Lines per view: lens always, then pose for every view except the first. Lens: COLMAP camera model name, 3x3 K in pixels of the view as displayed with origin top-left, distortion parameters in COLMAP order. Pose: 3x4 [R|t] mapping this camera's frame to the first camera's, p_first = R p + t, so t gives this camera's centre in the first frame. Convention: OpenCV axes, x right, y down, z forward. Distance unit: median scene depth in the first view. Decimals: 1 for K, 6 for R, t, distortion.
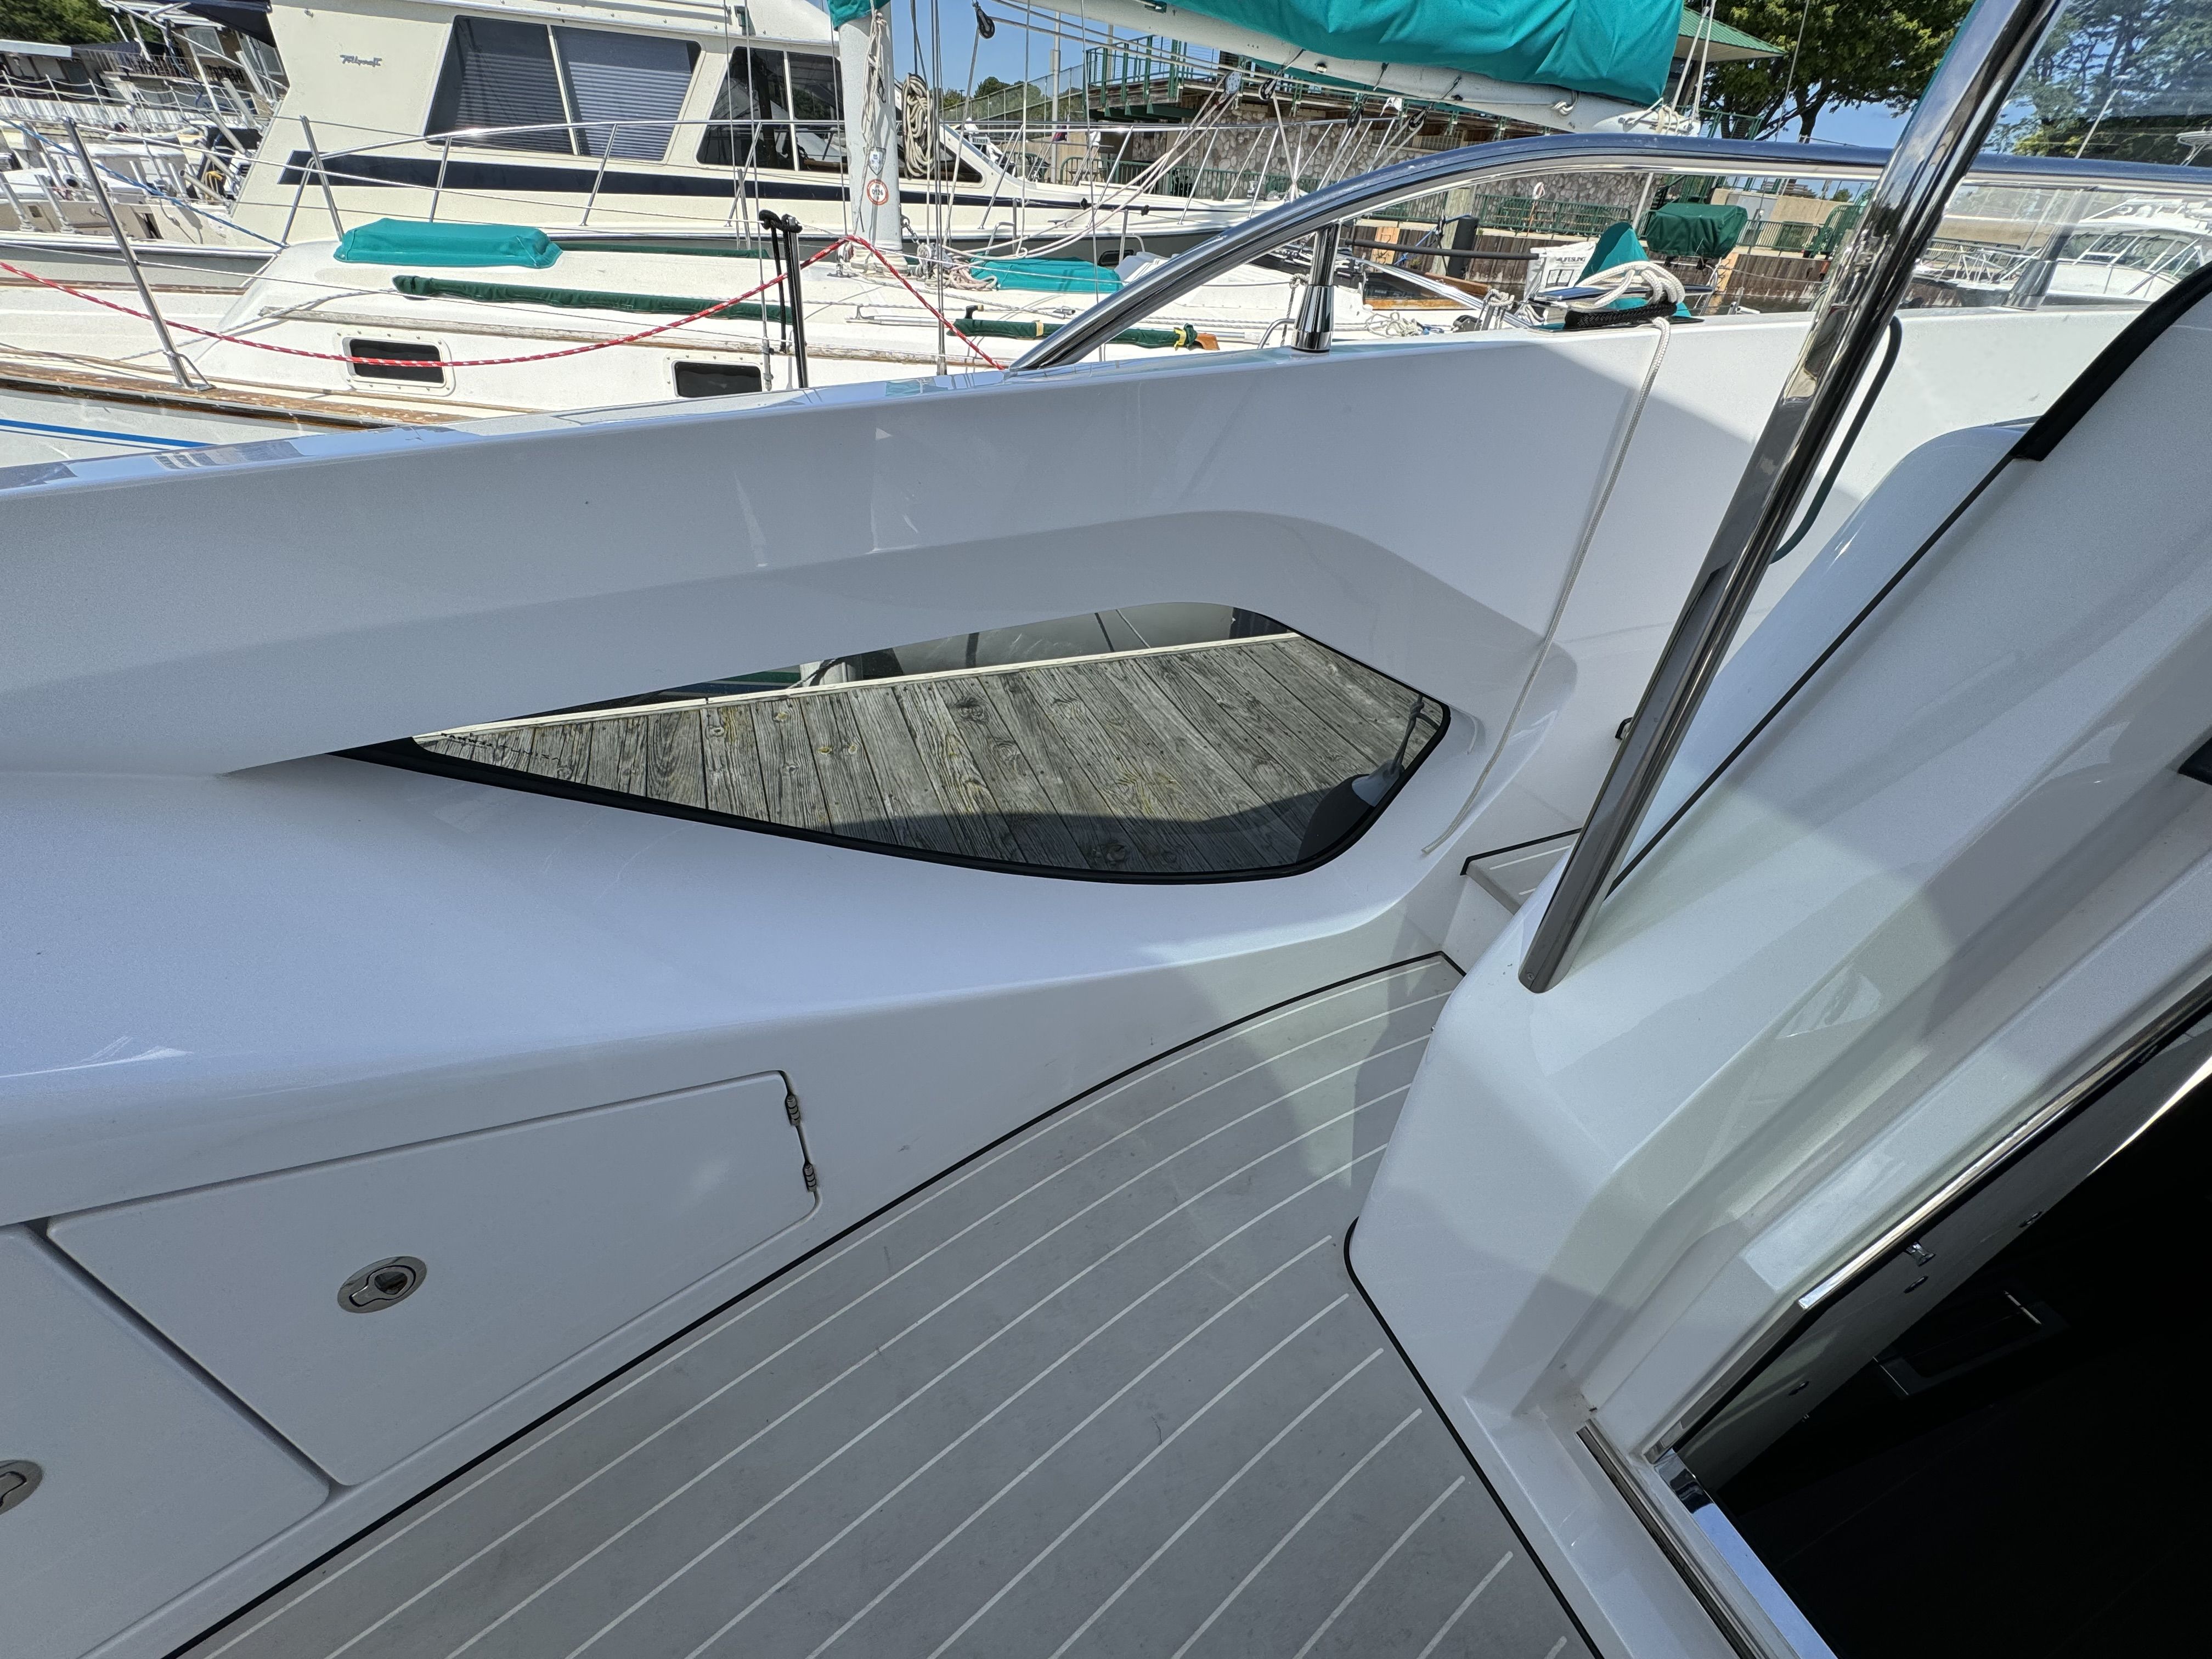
lens RADIAL K [[892.0, 0, 1113.7], [0, 892.0, 816.0], [0, 0, 1]] dist [-0.001152, -0.000025]
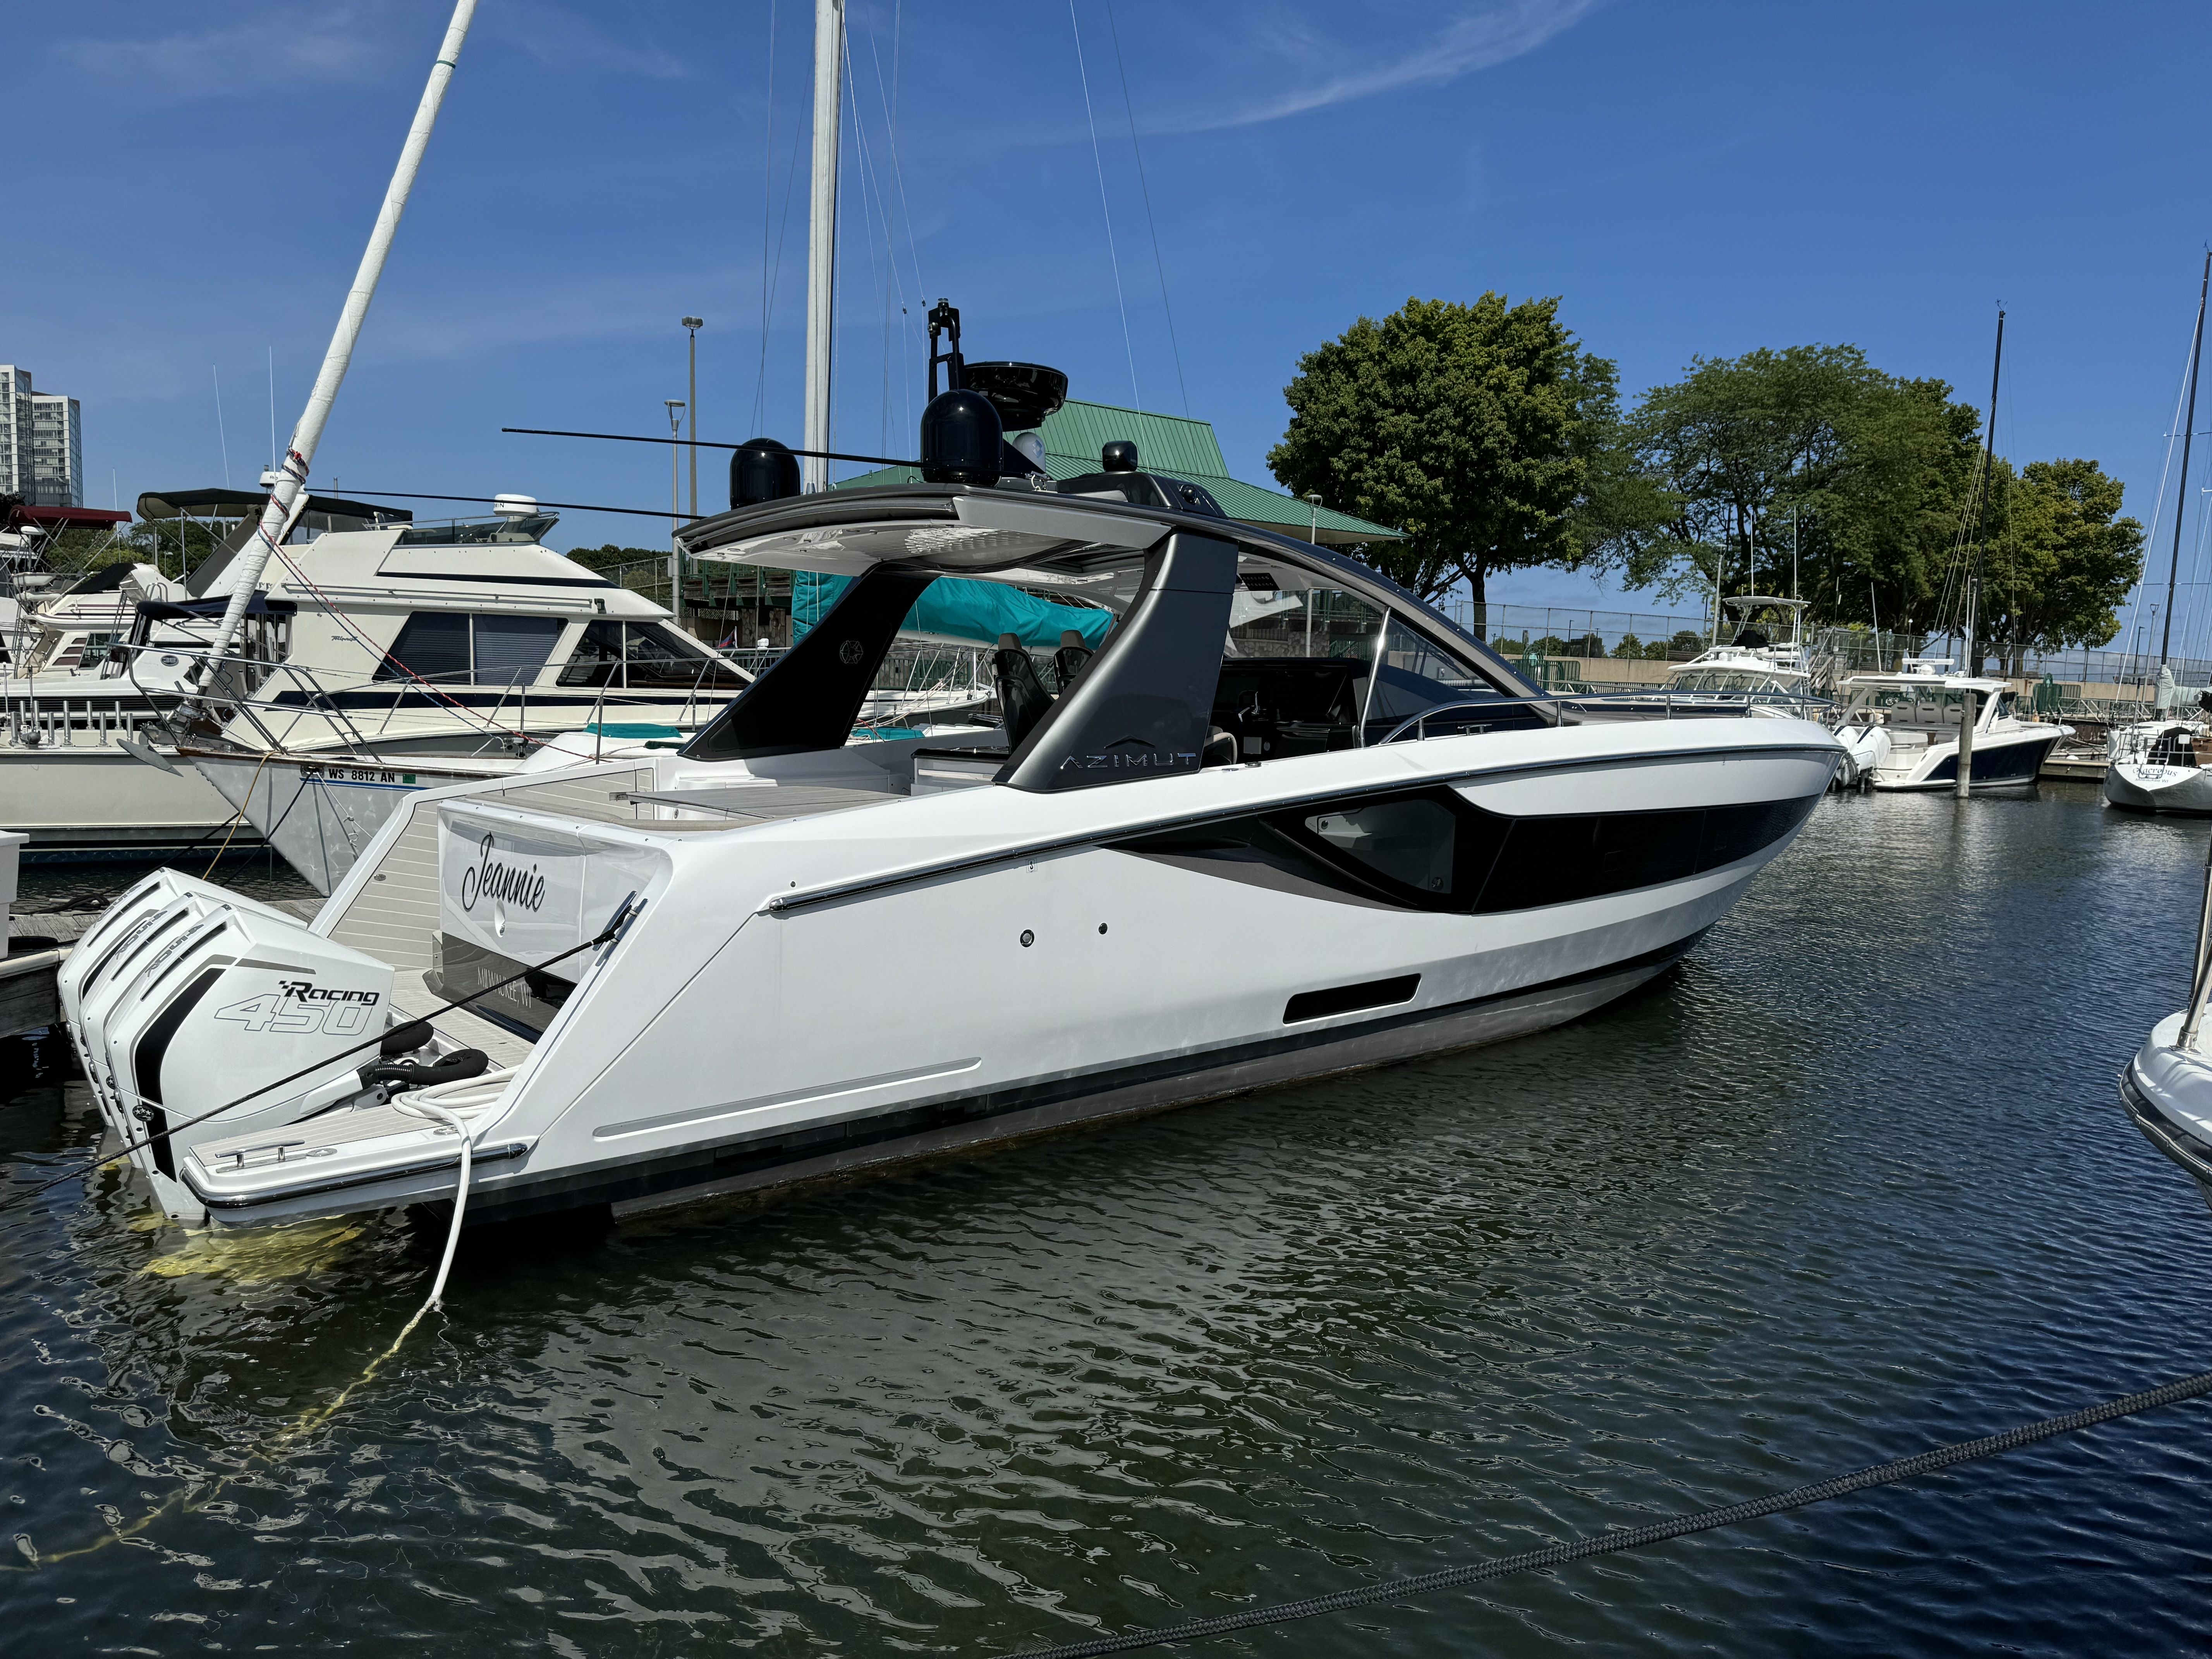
lens RADIAL K [[1648.8, 0, 1106.0], [0, 1648.8, 829.5], [0, 0, 1]] dist [0.084153, -0.125076]
pose [[0.960620, -0.064001, 0.270394, -0.369949], [0.187476, 0.867529, -0.460701, 0.824360], [-0.205089, 0.493251, 0.845365, -1.273205]]
